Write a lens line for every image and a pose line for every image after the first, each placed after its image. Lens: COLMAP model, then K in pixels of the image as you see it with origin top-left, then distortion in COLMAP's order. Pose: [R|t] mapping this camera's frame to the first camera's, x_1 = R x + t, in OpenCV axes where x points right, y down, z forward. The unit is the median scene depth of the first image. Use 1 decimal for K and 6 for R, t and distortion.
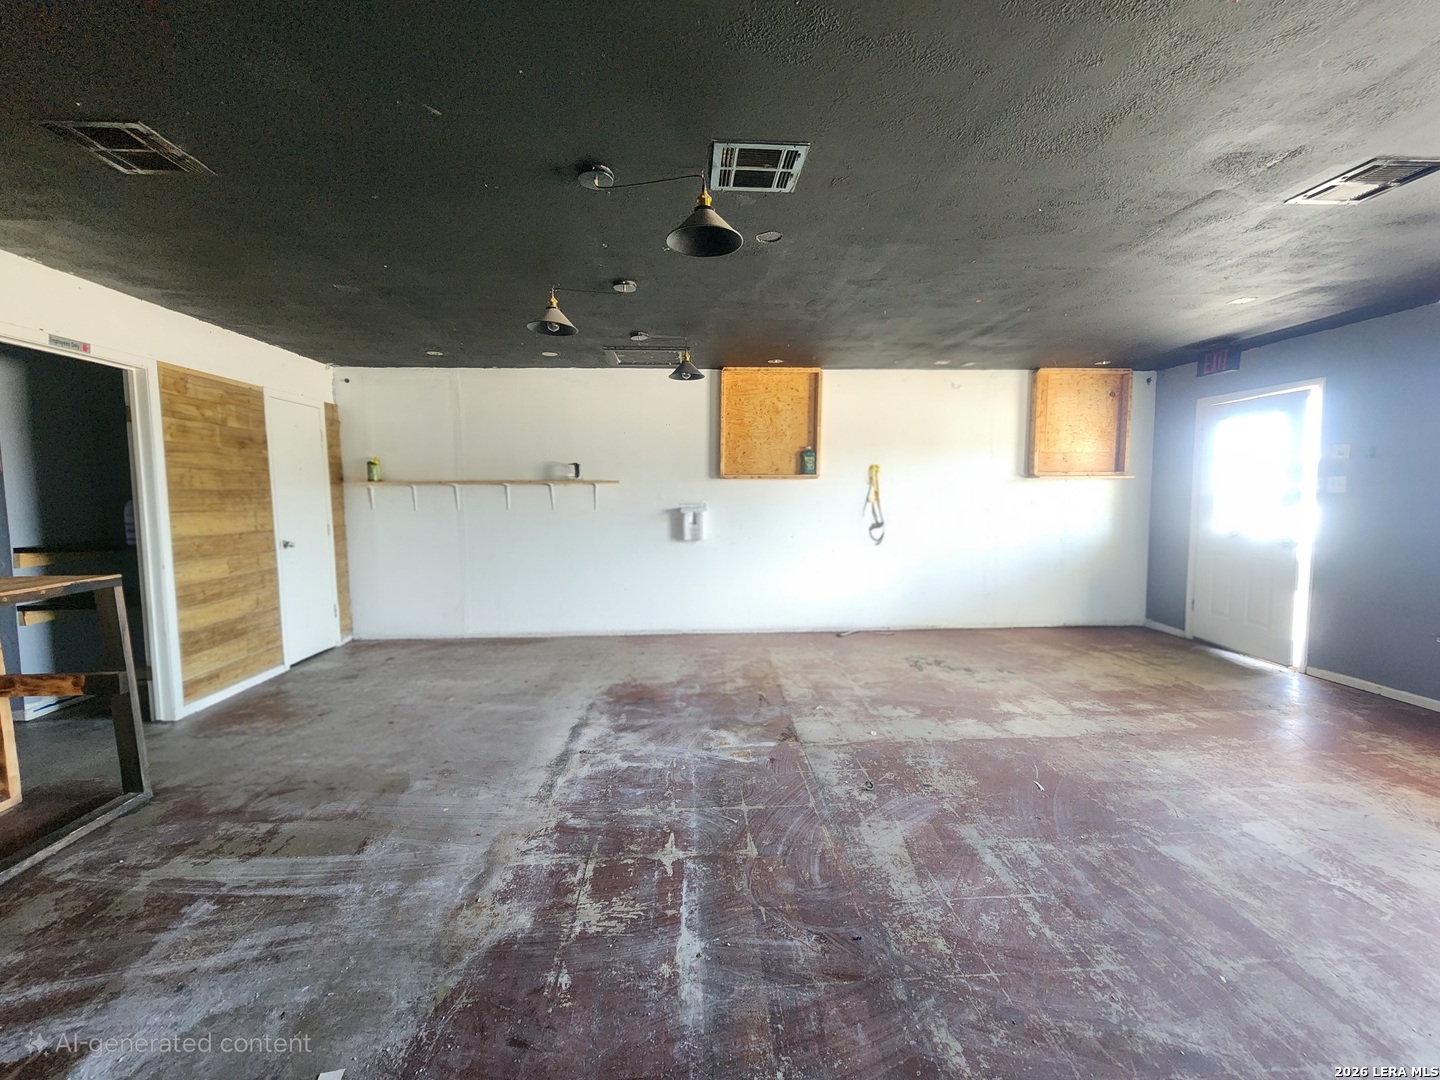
lens RADIAL K [[591.5, 0, 717.7], [0, 591.5, 538.2], [0, 0, 1]] dist [-0.004234, 0.001271]
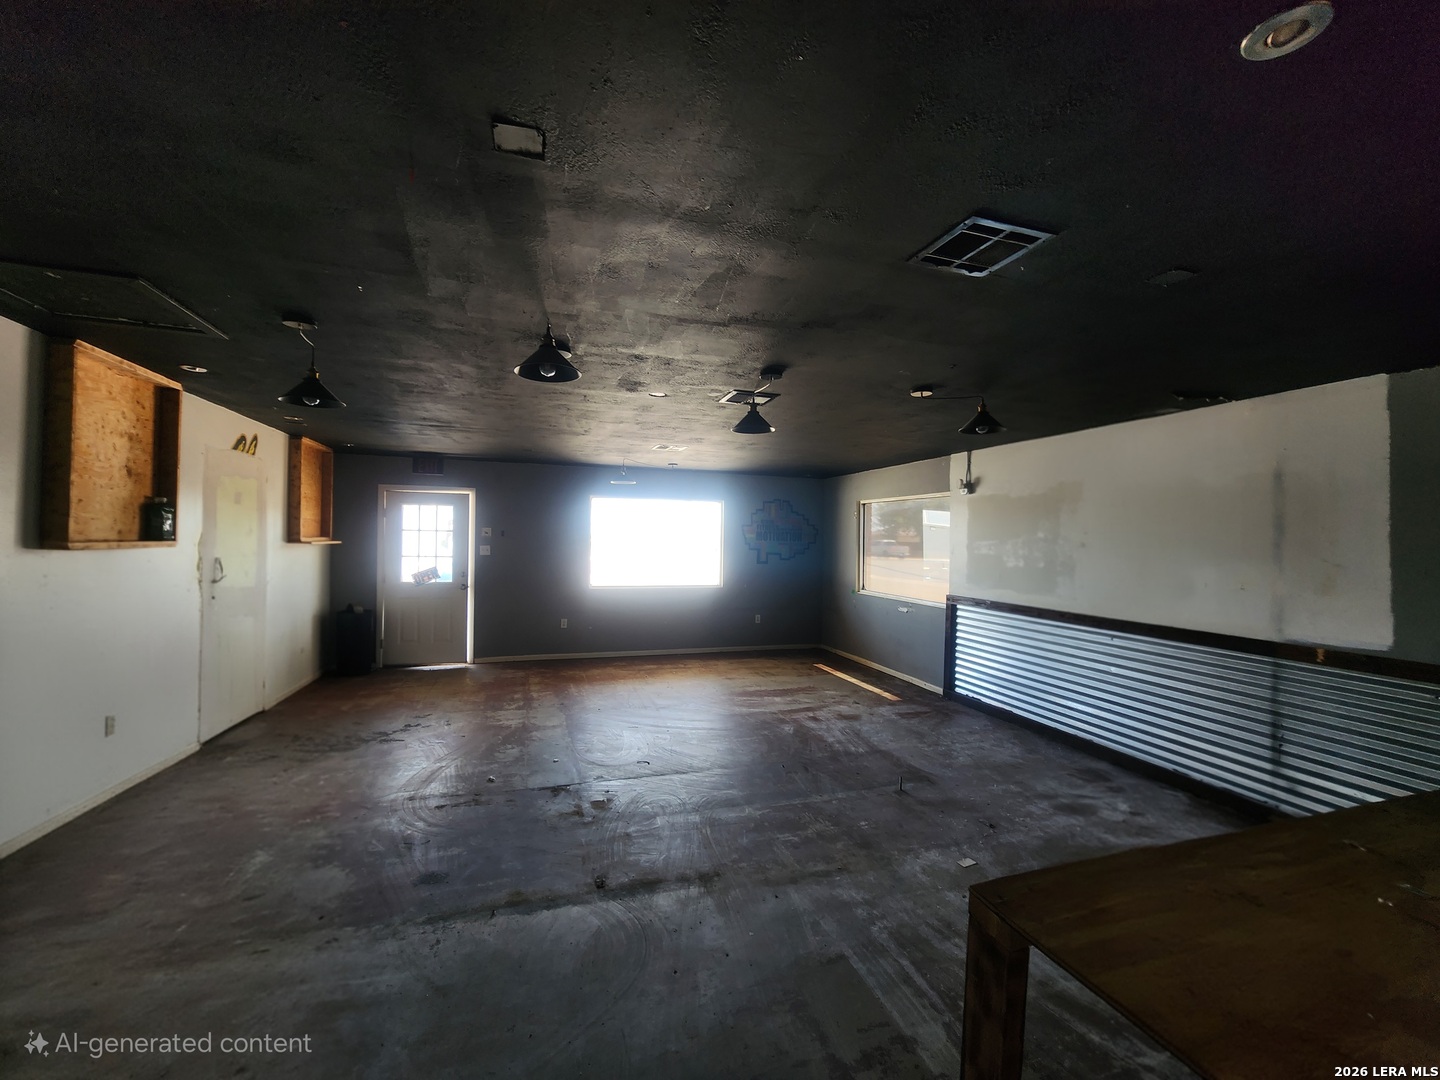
lens RADIAL K [[591.5, 0, 719.5], [0, 591.5, 536.8], [0, 0, 1]] dist [-0.004234, 0.001271]
pose [[-0.252855, 0.003503, 0.967498, -1.048807], [0.067132, 0.997647, 0.013933, -0.135672], [-0.965172, 0.068474, -0.252495, 0.969423]]
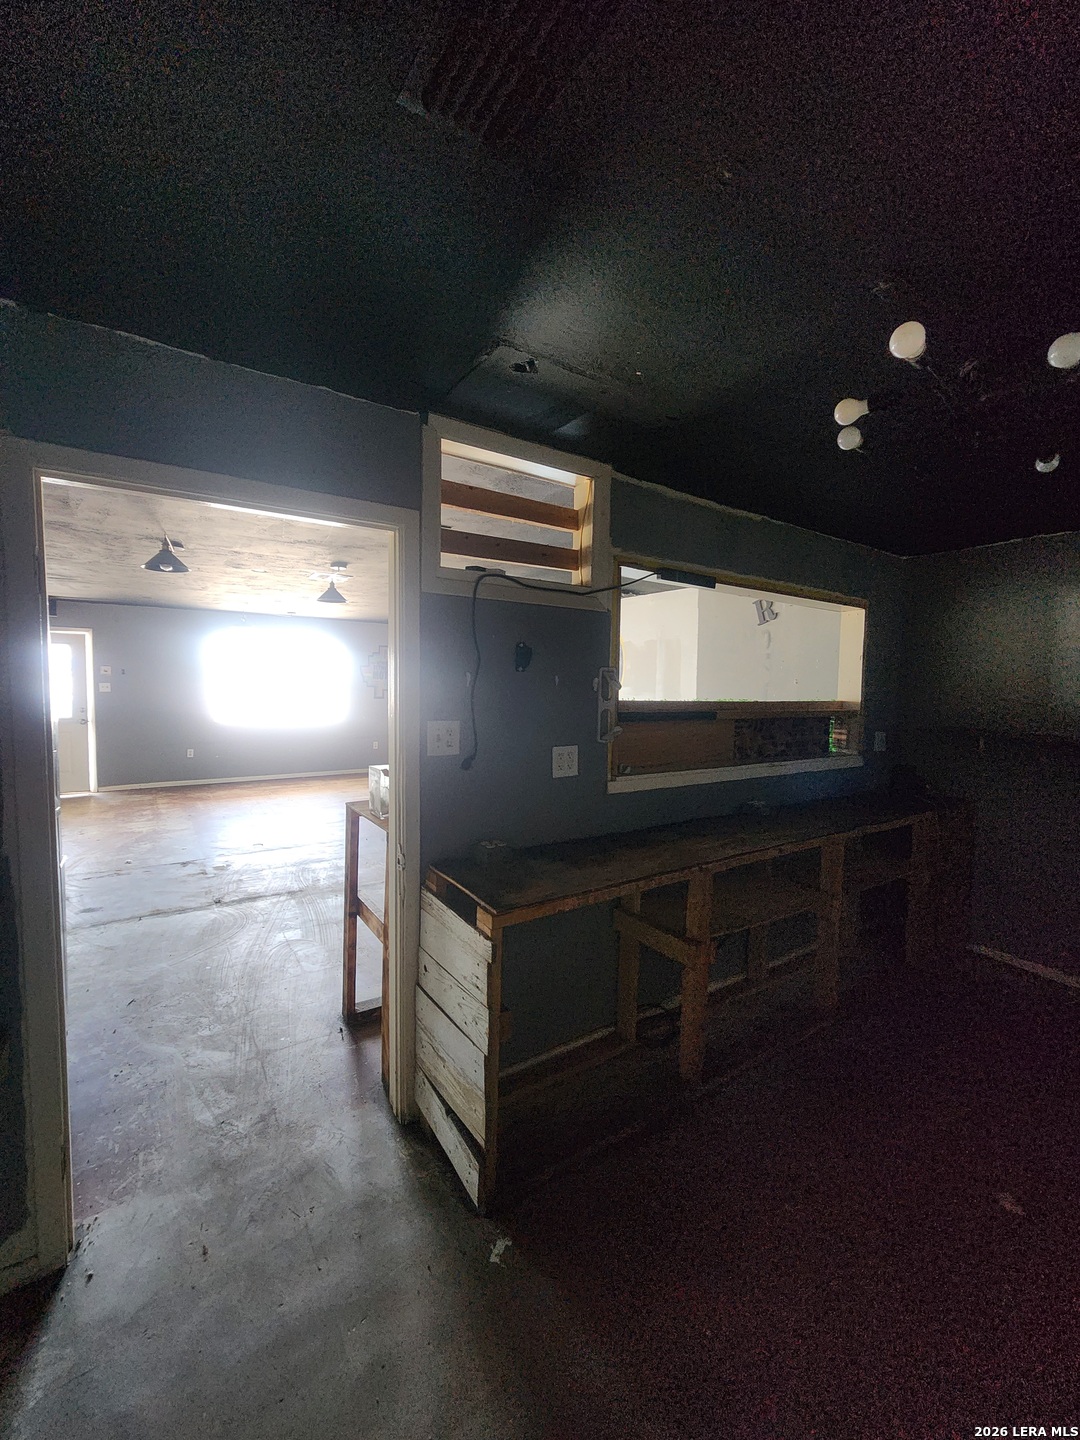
lens RADIAL K [[591.5, 0, 544.3], [0, 591.5, 716.6], [0, 0, 1]] dist [-0.004234, 0.001271]
pose [[-0.511150, -0.057846, 0.857543, -1.634279], [0.056384, 0.993327, 0.100613, -0.136561], [-0.857640, 0.099781, -0.504478, 0.954551]]
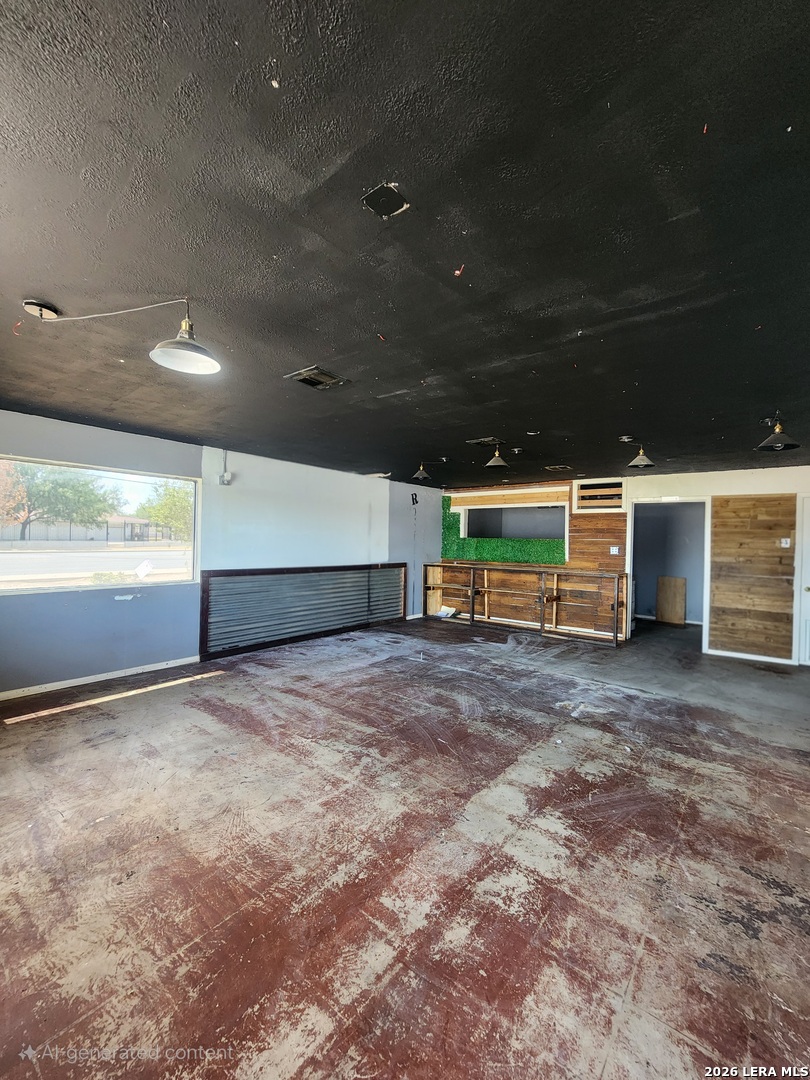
lens RADIAL K [[443.6, 0, 404.8], [0, 443.6, 540.8], [0, 0, 1]] dist [-0.004234, 0.001271]
pose [[-0.674275, -0.007636, -0.738441, 1.234637], [-0.081745, 0.994573, 0.064357, -0.144287], [0.733942, 0.103758, -0.671240, 1.384527]]
